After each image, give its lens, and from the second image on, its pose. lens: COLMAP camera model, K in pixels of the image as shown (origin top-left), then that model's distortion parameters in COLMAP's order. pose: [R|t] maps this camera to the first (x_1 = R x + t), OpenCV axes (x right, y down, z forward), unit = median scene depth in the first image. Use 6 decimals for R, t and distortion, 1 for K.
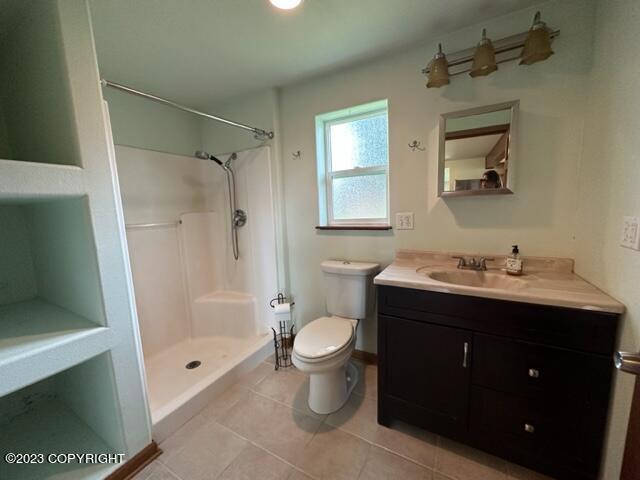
lens RADIAL K [[255.2, 0, 320.6], [0, 255.2, 240.3], [0, 0, 1]] dist [-0.006775, 0.000989]
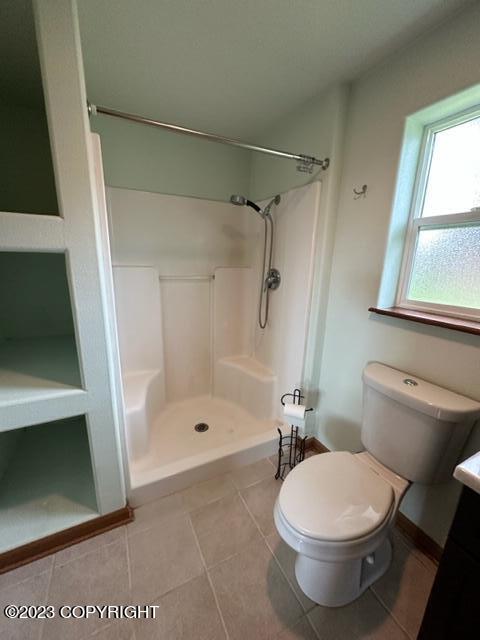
lens RADIAL K [[255.2, 0, 239.1], [0, 255.2, 320.2], [0, 0, 1]] dist [-0.006775, 0.000989]
pose [[0.831315, 0.191784, -0.521664, 0.047802], [-0.132710, 0.979926, 0.148773, -0.074728], [0.539725, -0.054448, 0.840079, 0.284209]]
